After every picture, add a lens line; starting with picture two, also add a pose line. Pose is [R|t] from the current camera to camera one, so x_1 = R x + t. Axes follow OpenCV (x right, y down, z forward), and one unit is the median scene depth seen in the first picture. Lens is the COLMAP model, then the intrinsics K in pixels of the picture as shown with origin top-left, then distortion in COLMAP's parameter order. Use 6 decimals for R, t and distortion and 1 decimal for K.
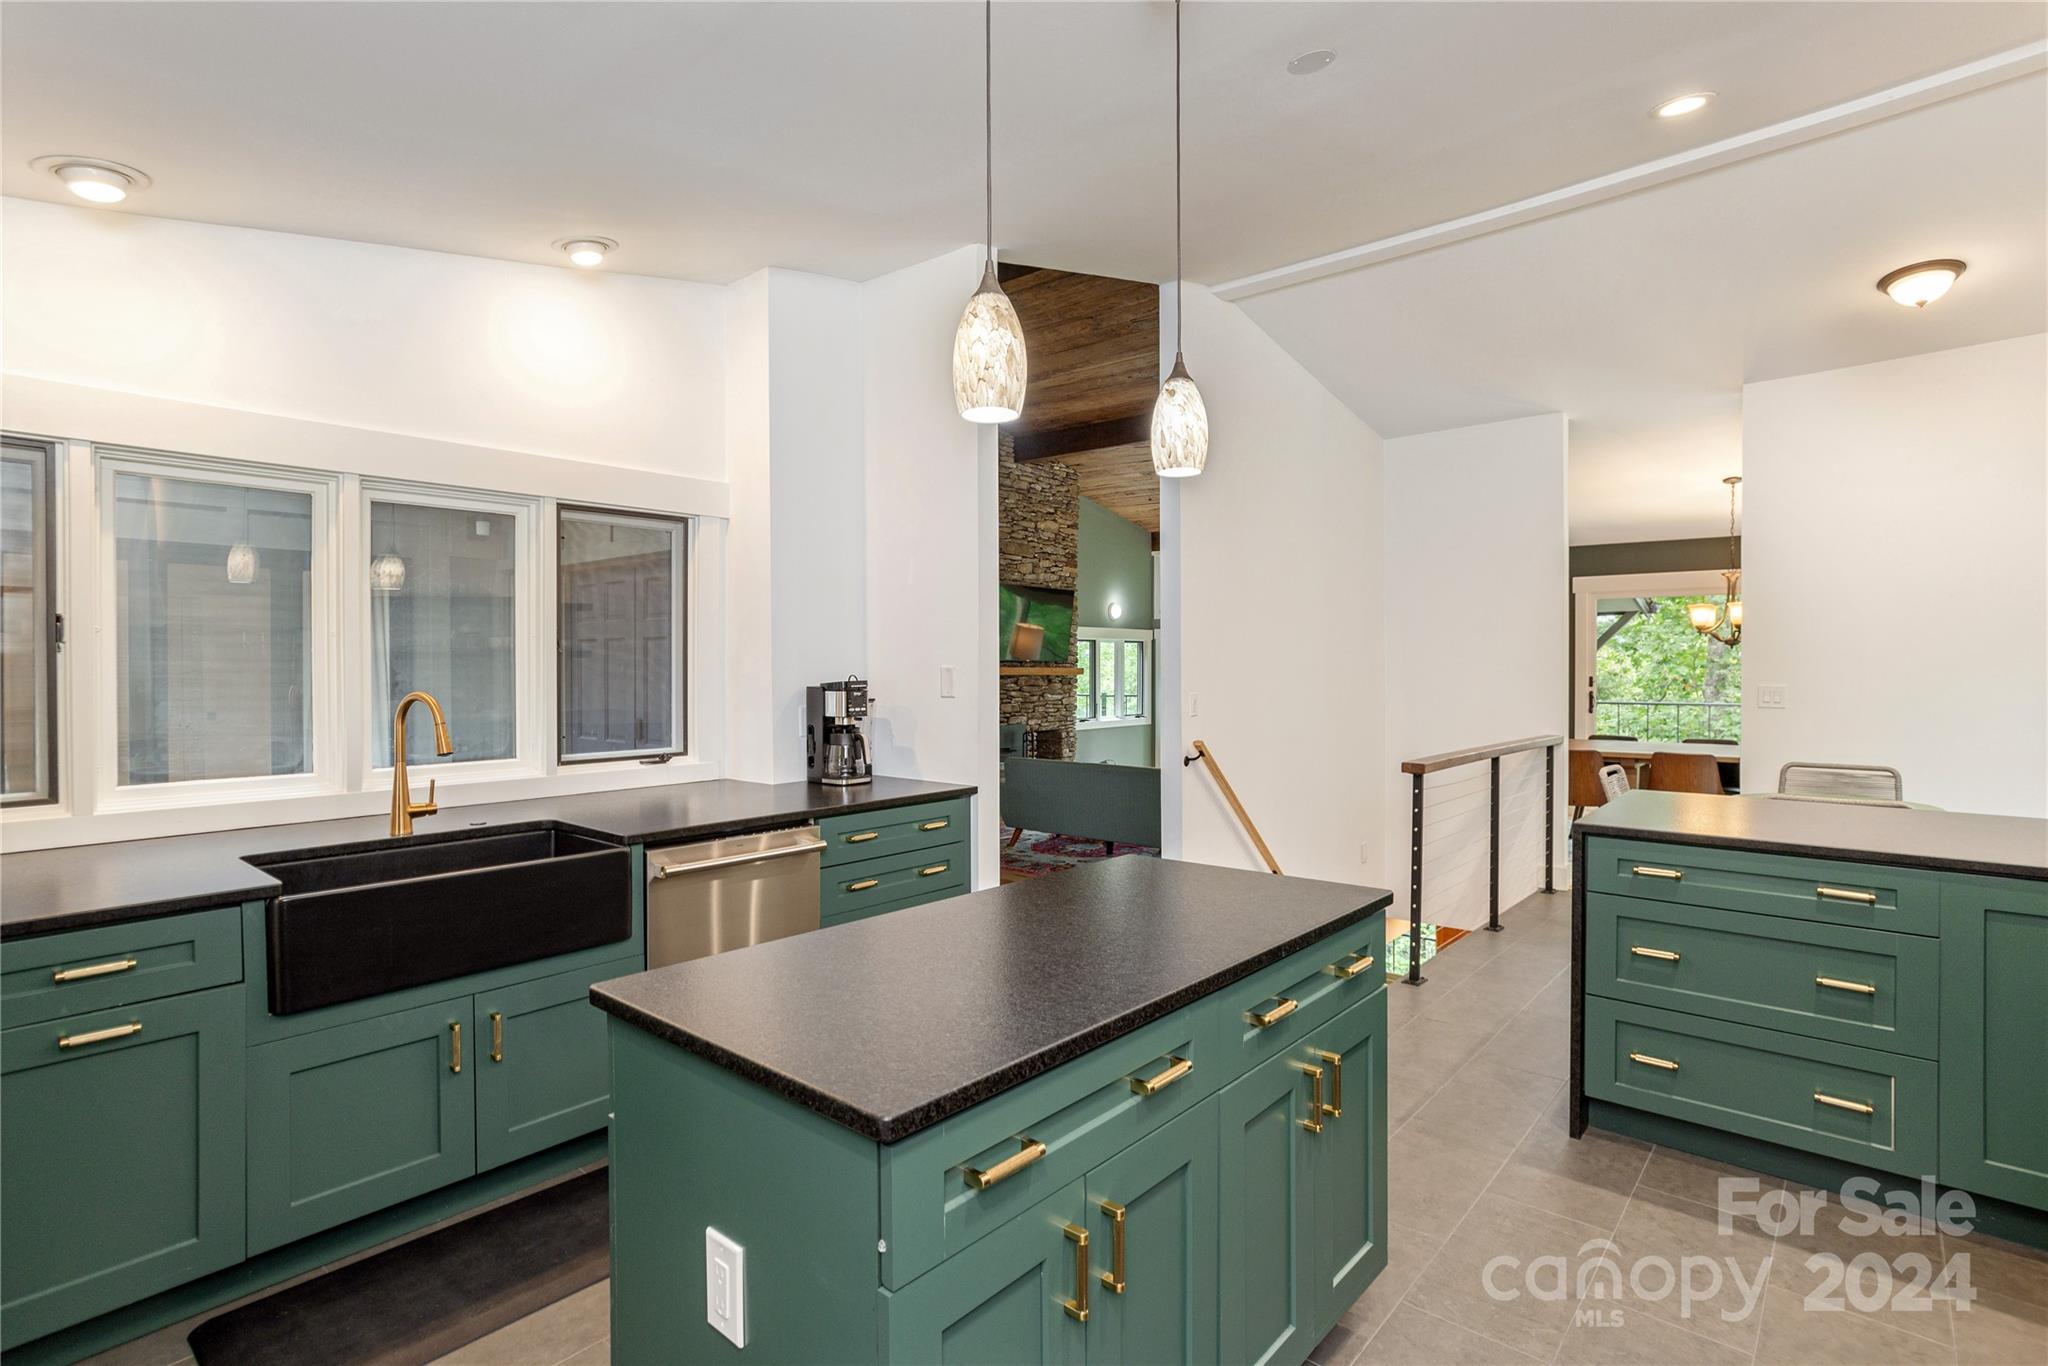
lens RADIAL K [[1017.5, 0, 1014.5], [0, 1017.5, 678.9], [0, 0, 1]] dist [0.002685, 0.006131]
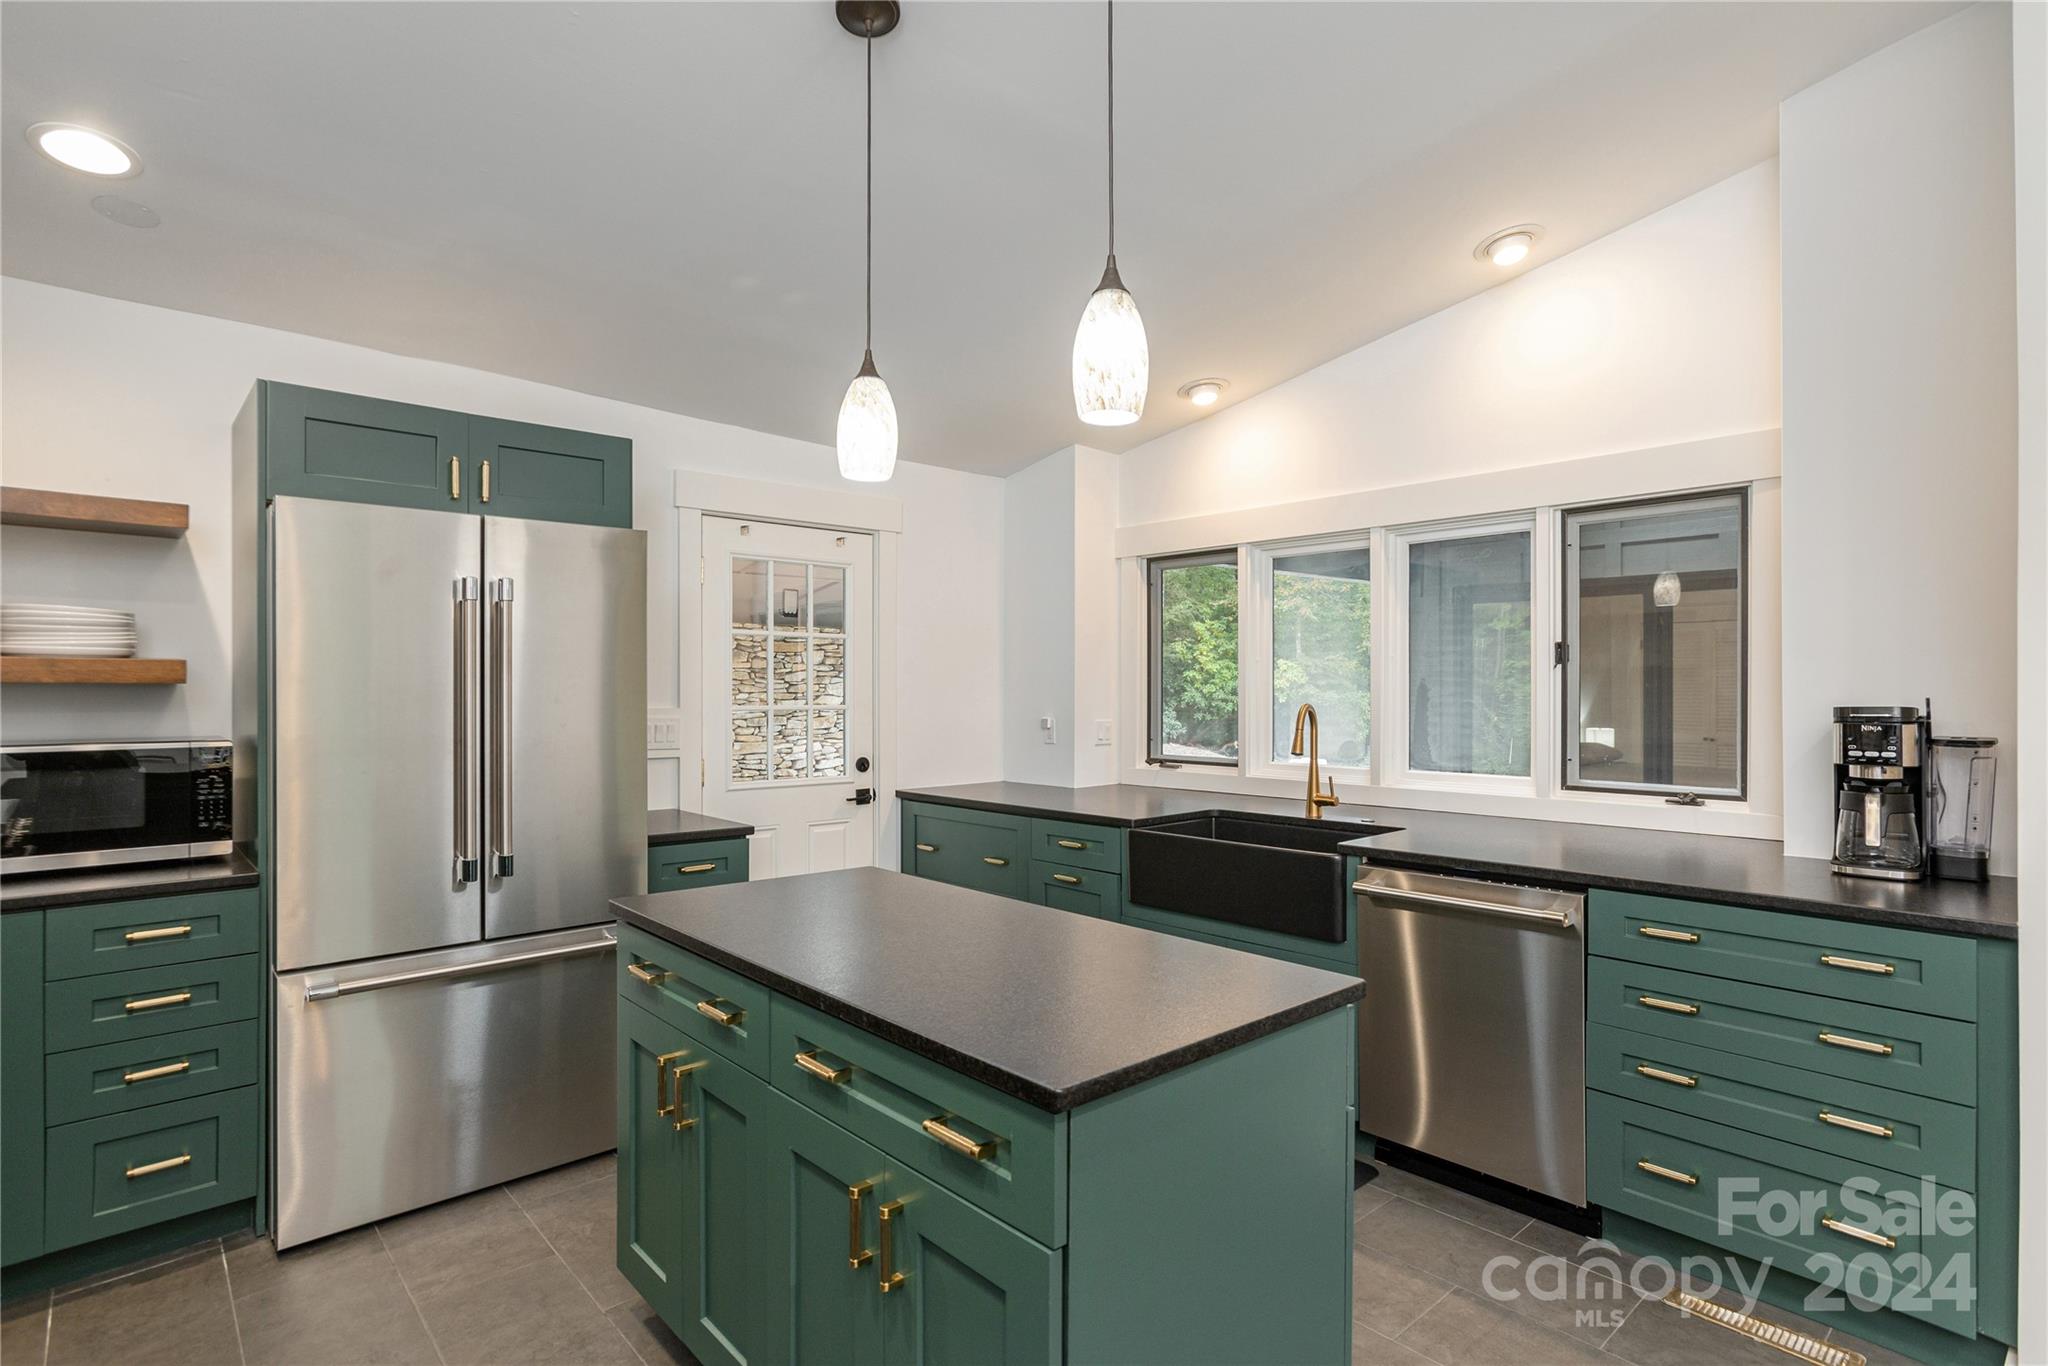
lens RADIAL K [[1017.5, 0, 1006.6], [0, 1017.5, 682.7], [0, 0, 1]] dist [0.002685, 0.006131]
pose [[-0.123866, 0.000739, -0.992299, 0.658979], [-0.007532, 0.999970, 0.001685, -0.013013], [0.992270, 0.007683, -0.123857, 0.727927]]
